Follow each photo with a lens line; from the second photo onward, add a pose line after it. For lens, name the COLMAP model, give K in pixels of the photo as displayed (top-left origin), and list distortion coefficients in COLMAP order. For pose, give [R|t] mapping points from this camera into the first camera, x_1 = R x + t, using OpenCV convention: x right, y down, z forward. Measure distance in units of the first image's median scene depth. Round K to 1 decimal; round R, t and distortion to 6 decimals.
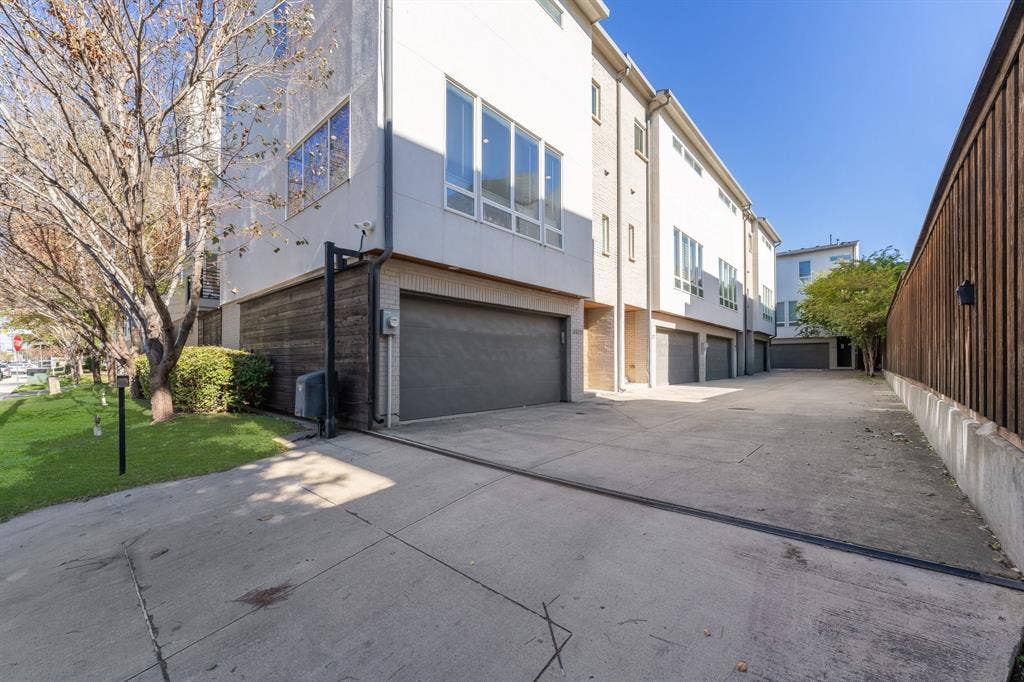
lens RADIAL K [[404.5, 0, 492.2], [0, 404.5, 360.9], [0, 0, 1]] dist [-0.001348, 0.000108]
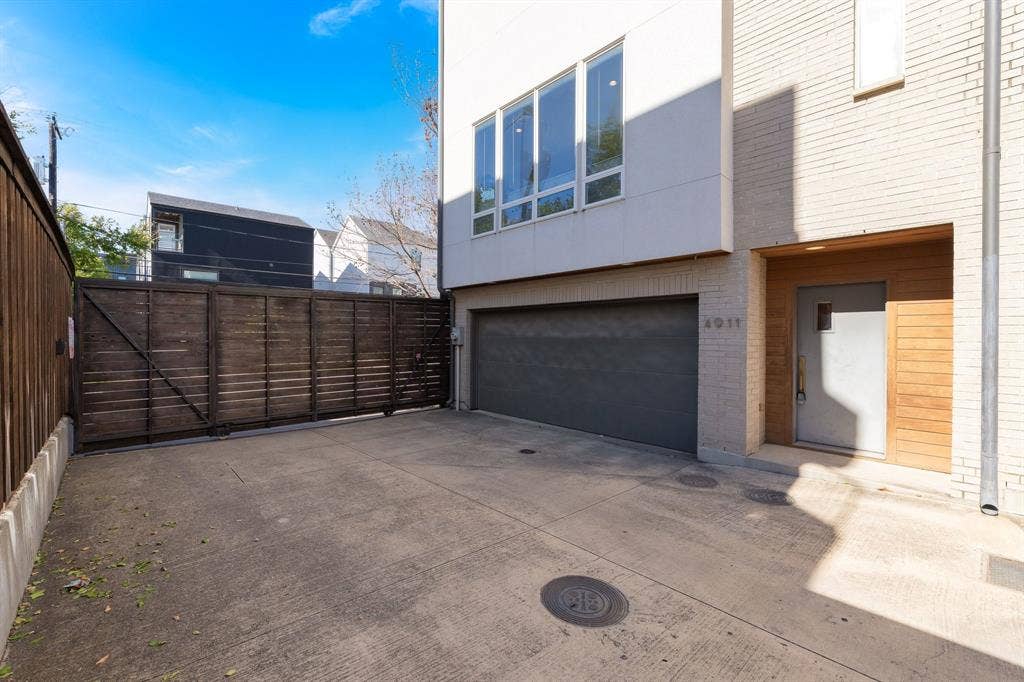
lens RADIAL K [[433.2, 0, 509.2], [0, 433.2, 337.9], [0, 0, 1]] dist [-0.001071, -0.001039]
pose [[-0.074848, 0.003353, -0.997189, 0.960401], [0.004892, 0.999984, 0.002995, -0.072160], [0.997183, -0.004654, -0.074863, 1.006323]]
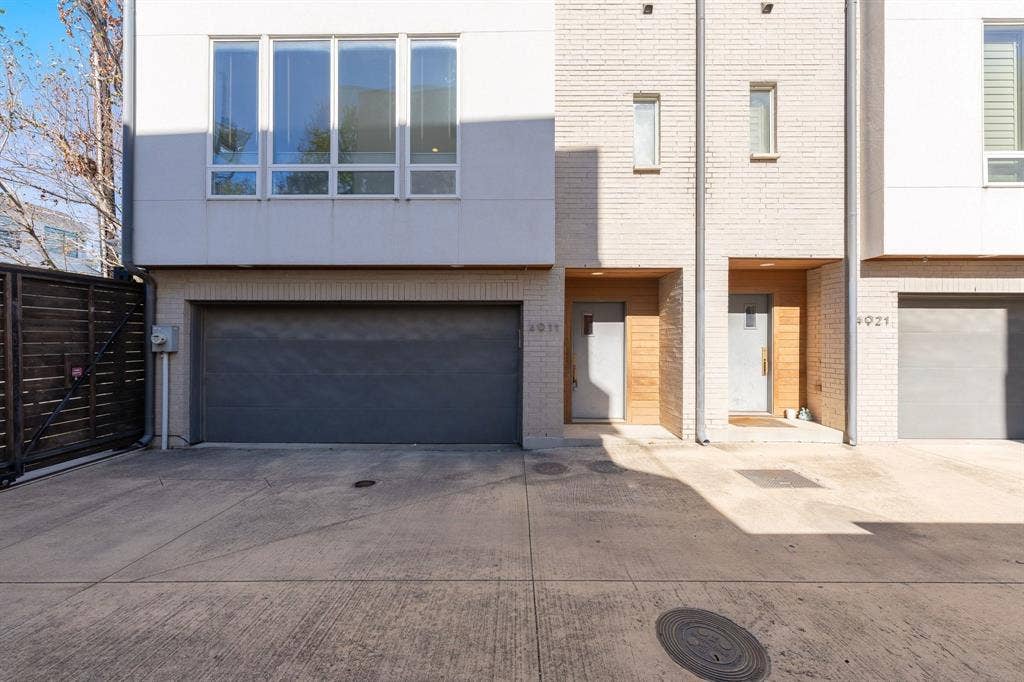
lens RADIAL K [[376.4, 0, 509.9], [0, 376.4, 339.3], [0, 0, 1]] dist [0.001808, -0.000725]
pose [[0.674672, -0.000330, -0.738118, 0.730010], [0.004097, 0.999986, 0.003297, -0.072850], [0.738107, -0.005249, 0.674664, 0.780373]]
